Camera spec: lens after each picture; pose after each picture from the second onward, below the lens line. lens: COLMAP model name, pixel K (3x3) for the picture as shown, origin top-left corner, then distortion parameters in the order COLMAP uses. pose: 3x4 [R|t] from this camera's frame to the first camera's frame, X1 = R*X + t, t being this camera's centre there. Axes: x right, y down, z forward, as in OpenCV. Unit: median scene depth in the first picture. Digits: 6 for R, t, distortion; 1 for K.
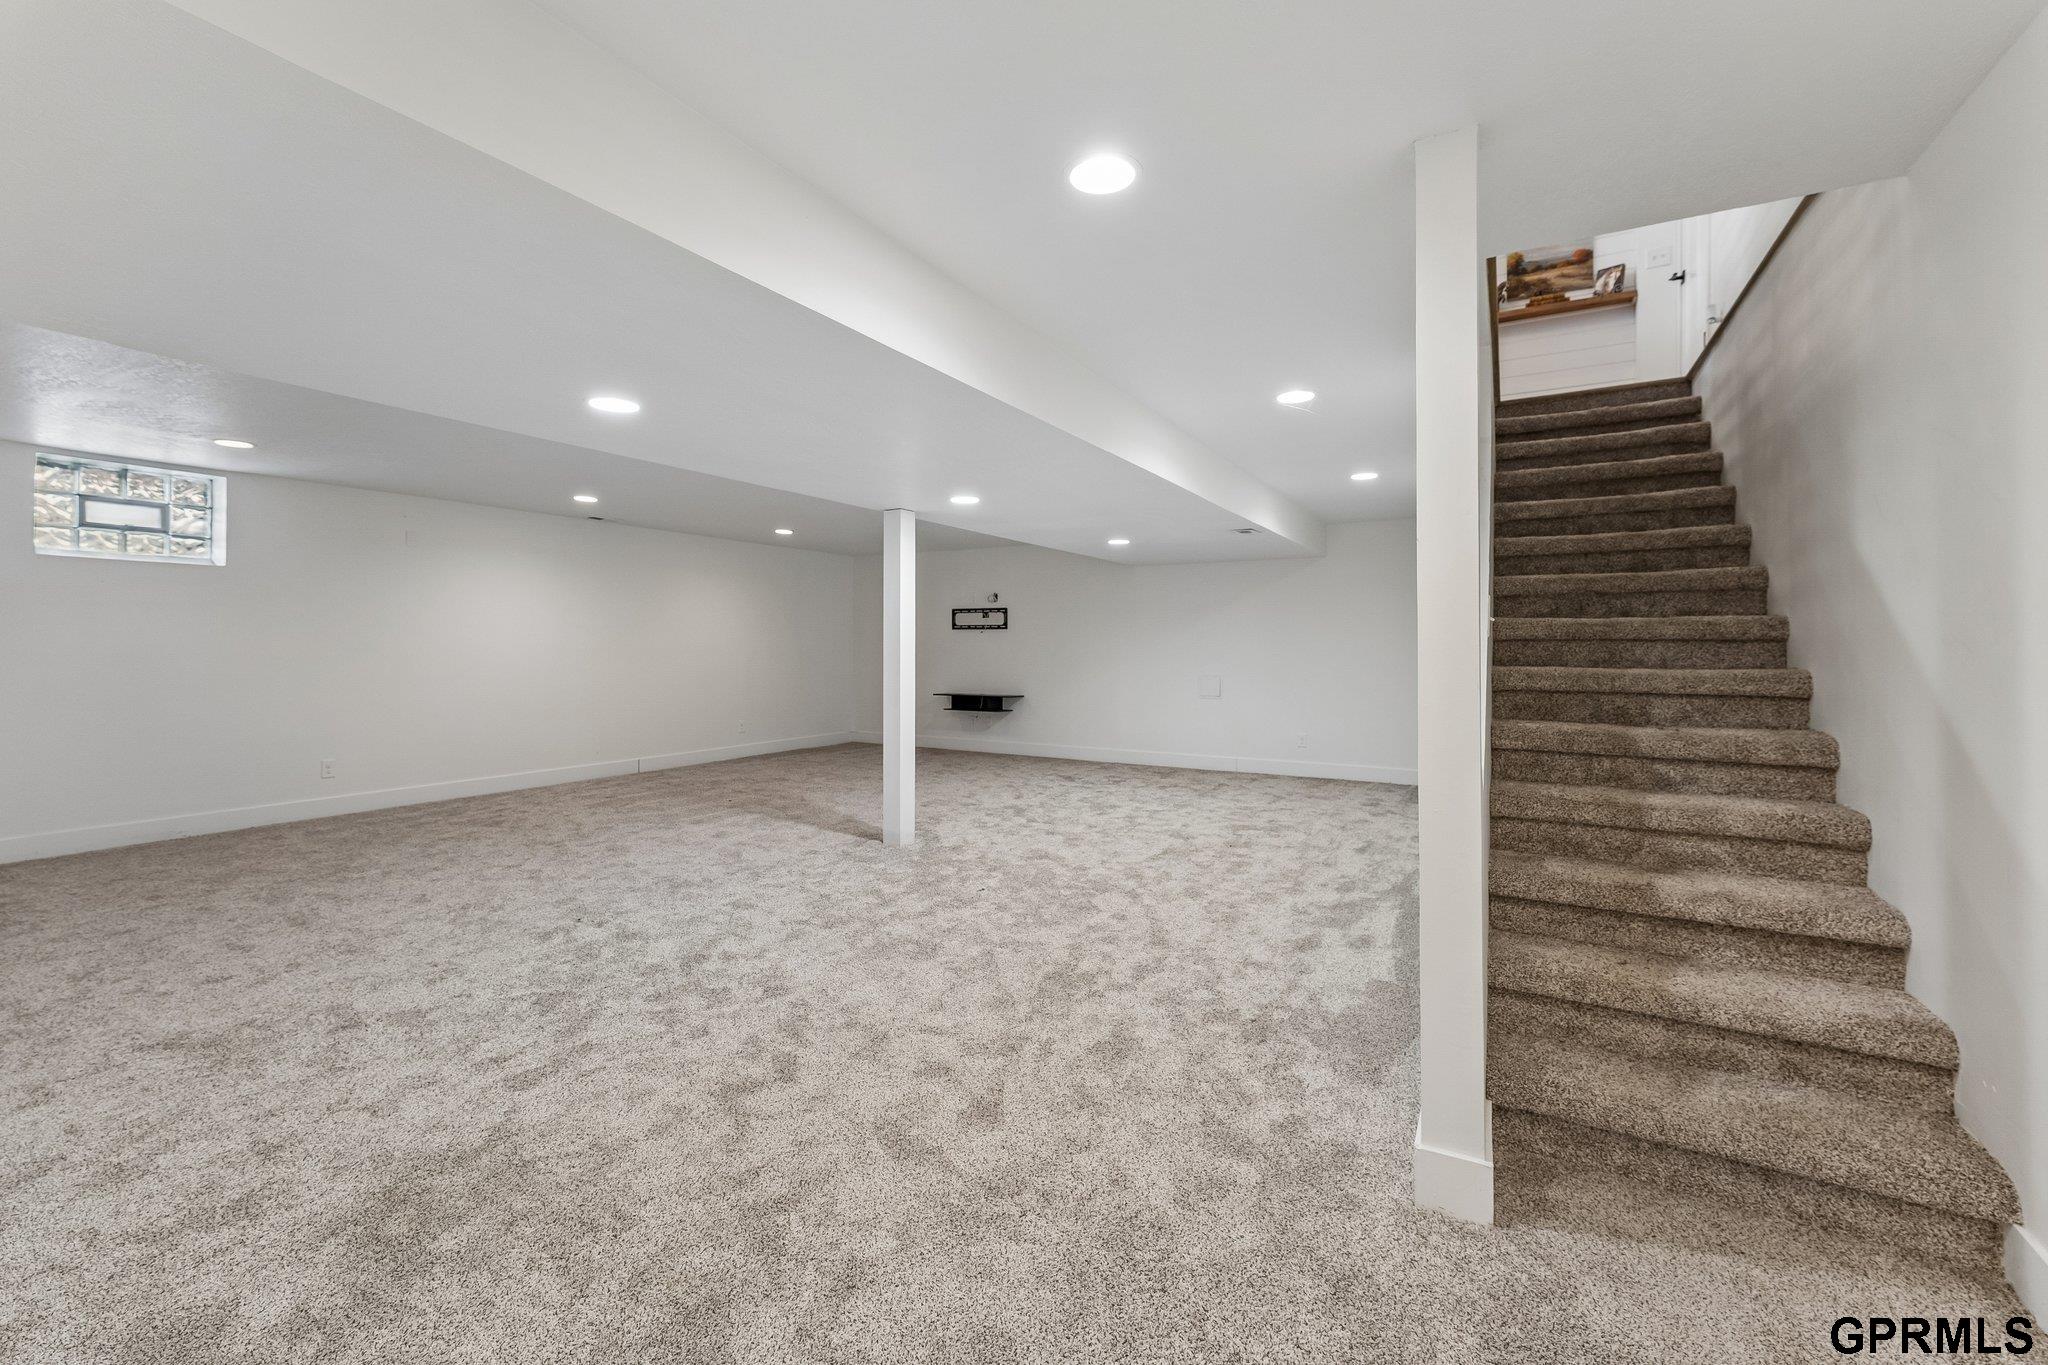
lens RADIAL K [[838.0, 0, 1041.4], [0, 838.0, 644.2], [0, 0, 1]] dist [0.003704, -0.000967]
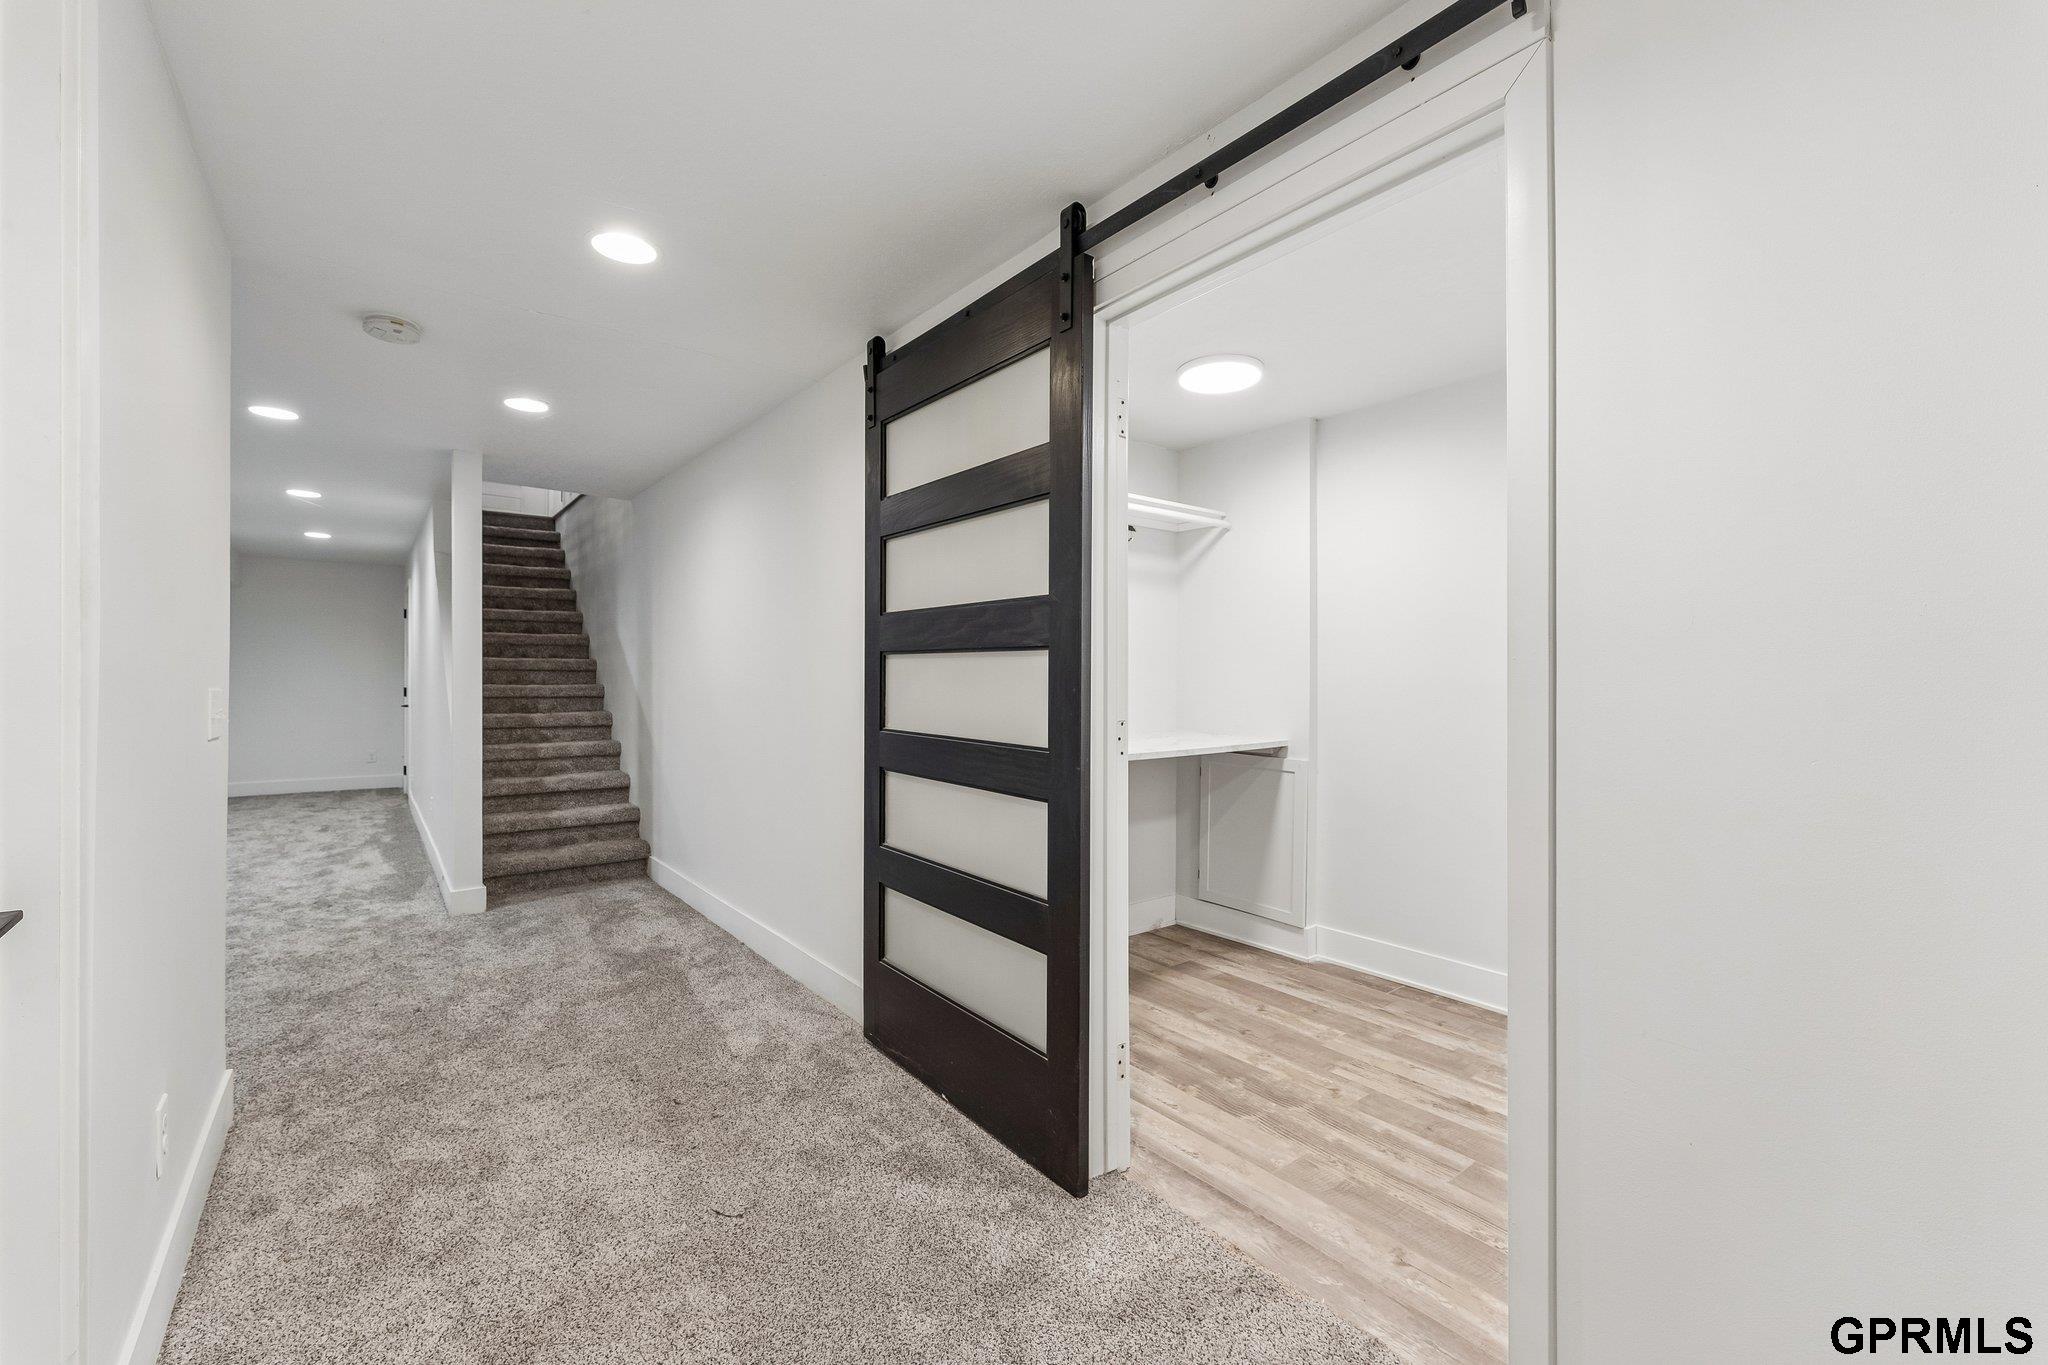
lens RADIAL K [[838.0, 0, 1025.6], [0, 838.0, 673.9], [0, 0, 1]] dist [0.003704, -0.000967]
pose [[0.380639, -0.002045, 0.924721, -0.771236], [-0.011035, 0.999916, 0.006754, -0.026120], [-0.924658, -0.012775, 0.380585, -0.945537]]
